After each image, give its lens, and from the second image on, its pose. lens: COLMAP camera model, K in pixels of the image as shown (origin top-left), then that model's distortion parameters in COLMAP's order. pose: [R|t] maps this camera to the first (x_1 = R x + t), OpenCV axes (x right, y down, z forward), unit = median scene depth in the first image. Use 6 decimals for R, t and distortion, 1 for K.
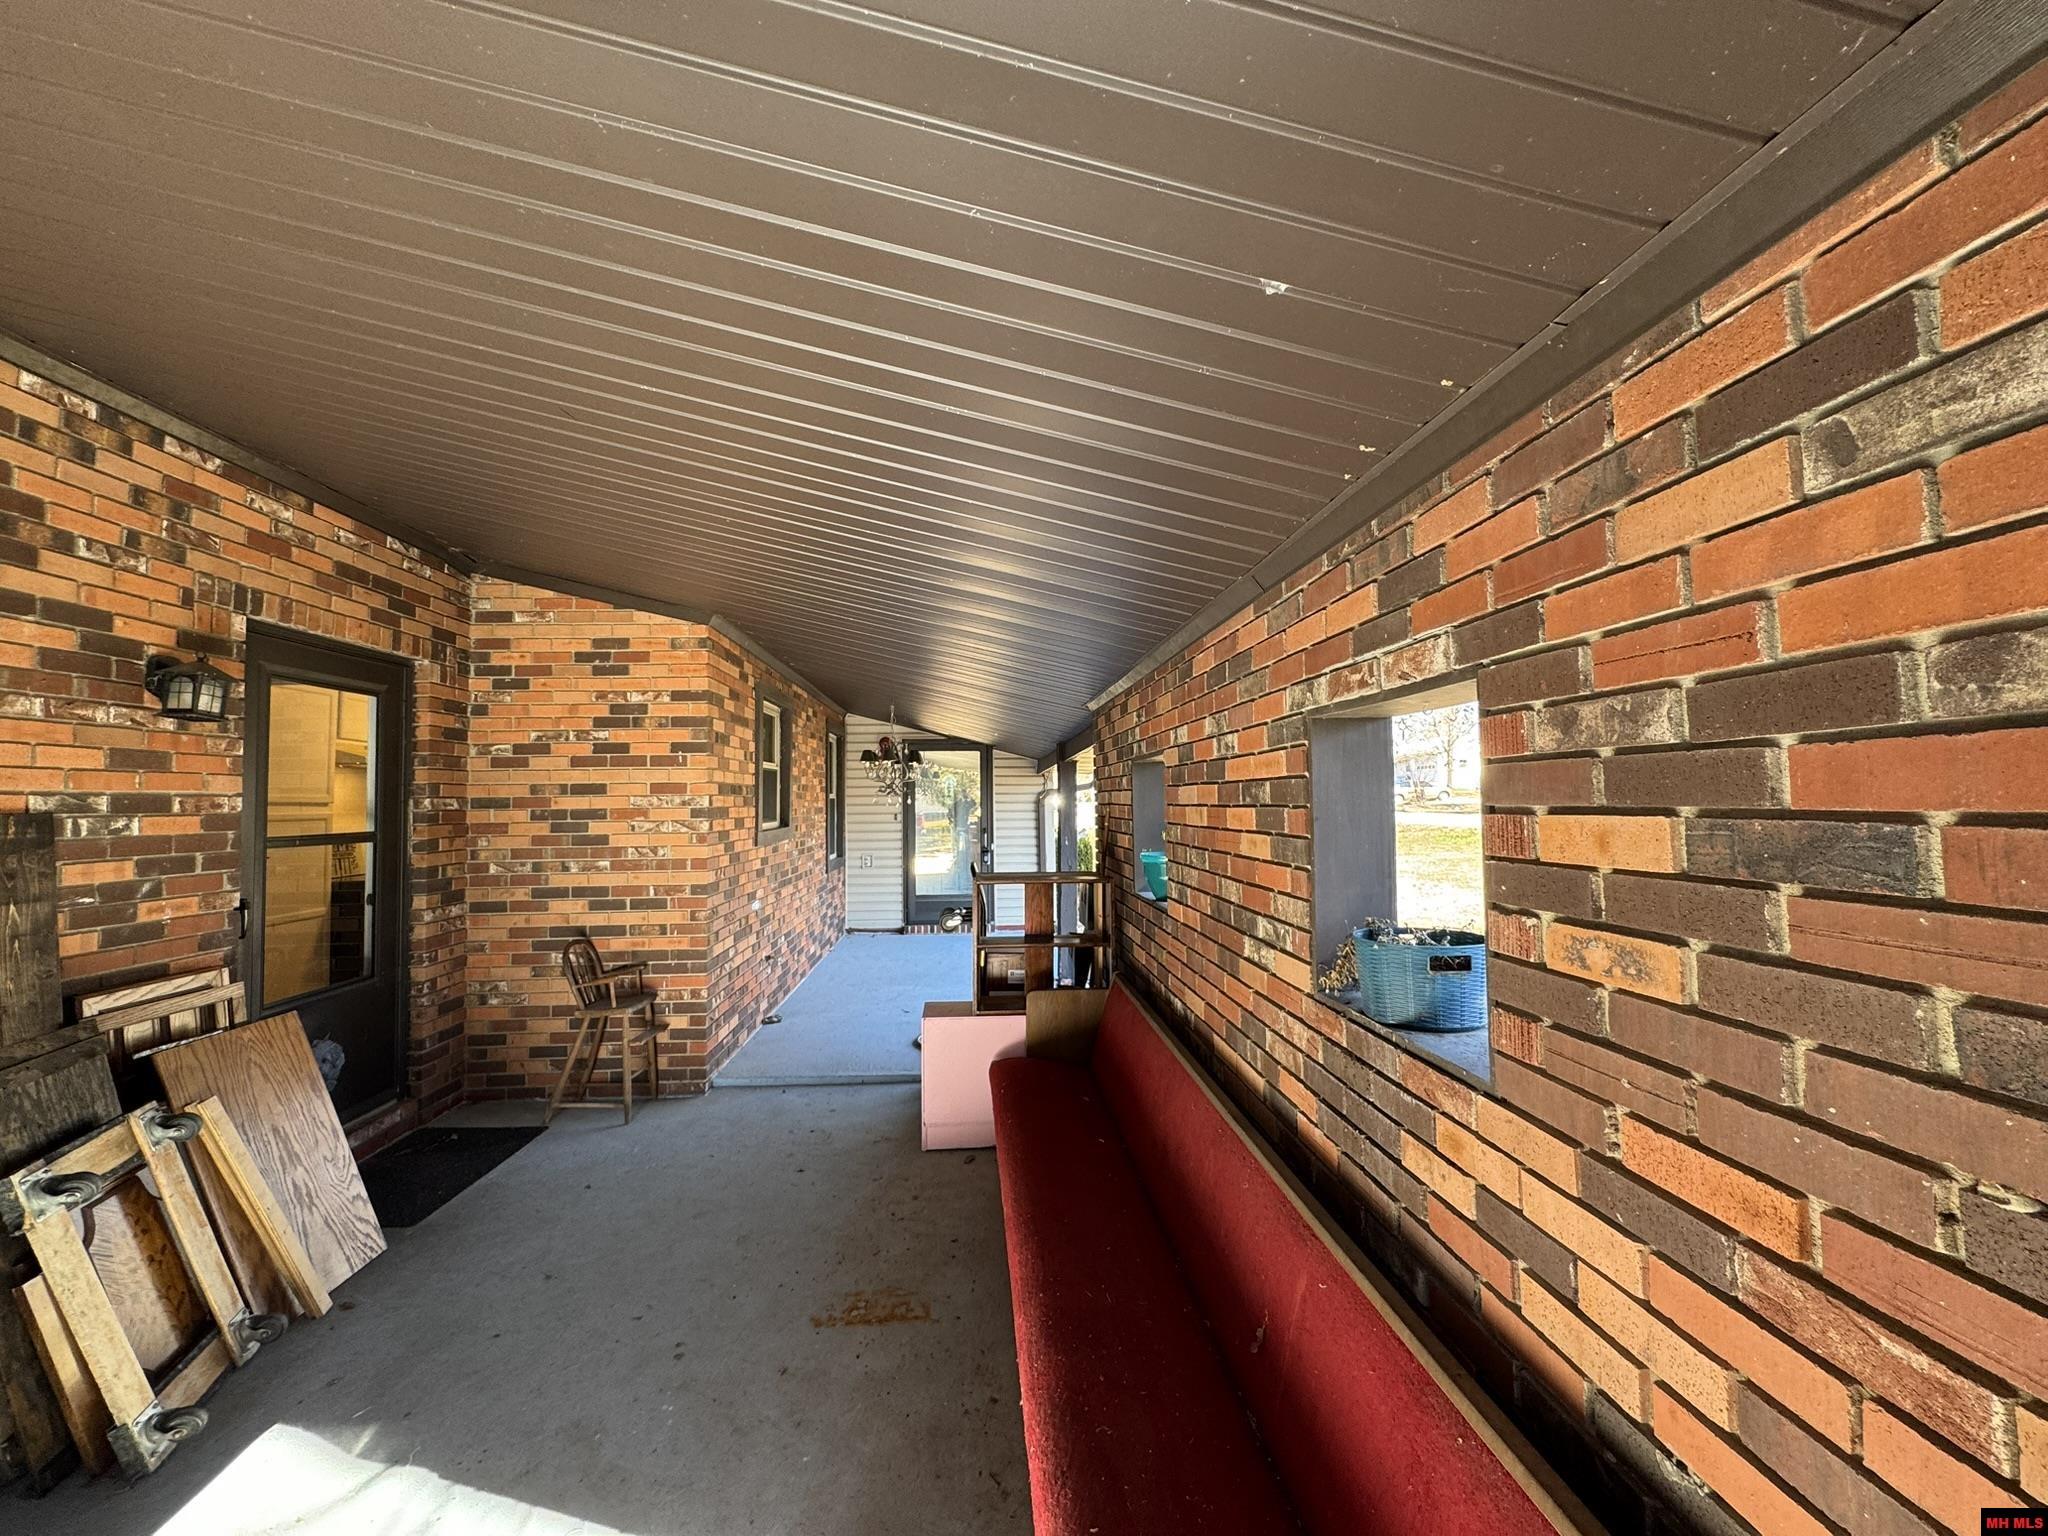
lens RADIAL K [[823.3, 0, 1021.6], [0, 823.3, 776.2], [0, 0, 1]] dist [0.000440, 0.000585]
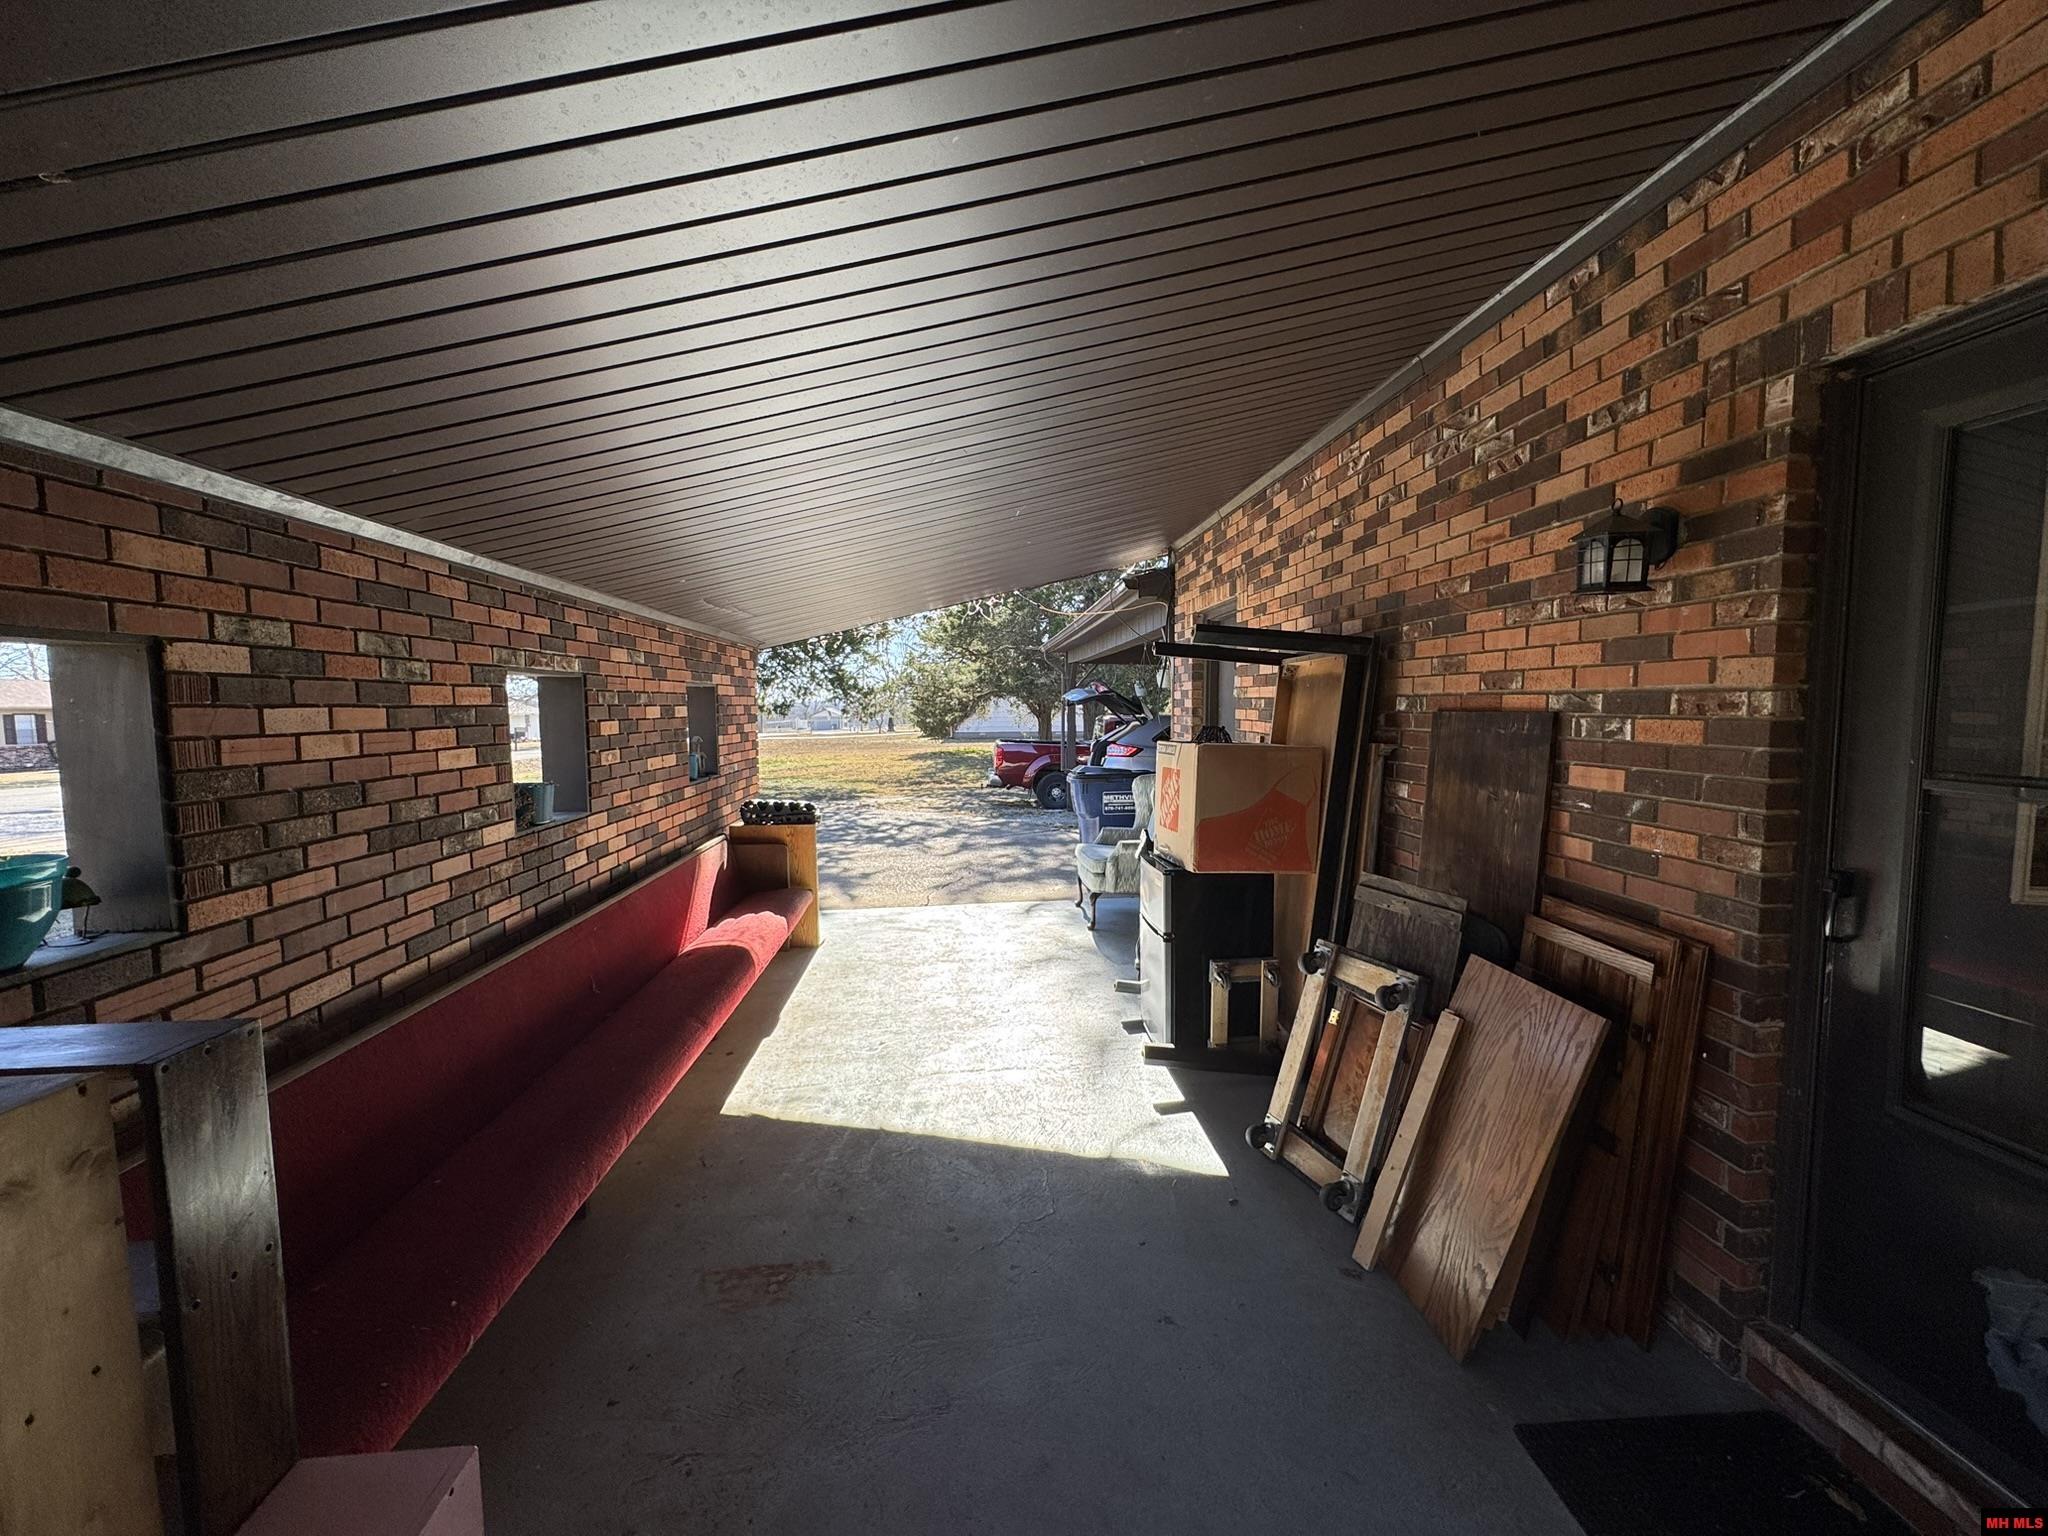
lens RADIAL K [[823.3, 0, 1026.4], [0, 823.3, 772.0], [0, 0, 1]] dist [0.000440, 0.000585]
pose [[-0.999737, 0.018590, -0.013454, -0.453000], [0.017876, 0.998518, 0.051396, 0.049392], [0.014390, 0.051142, -0.998588, 1.807124]]
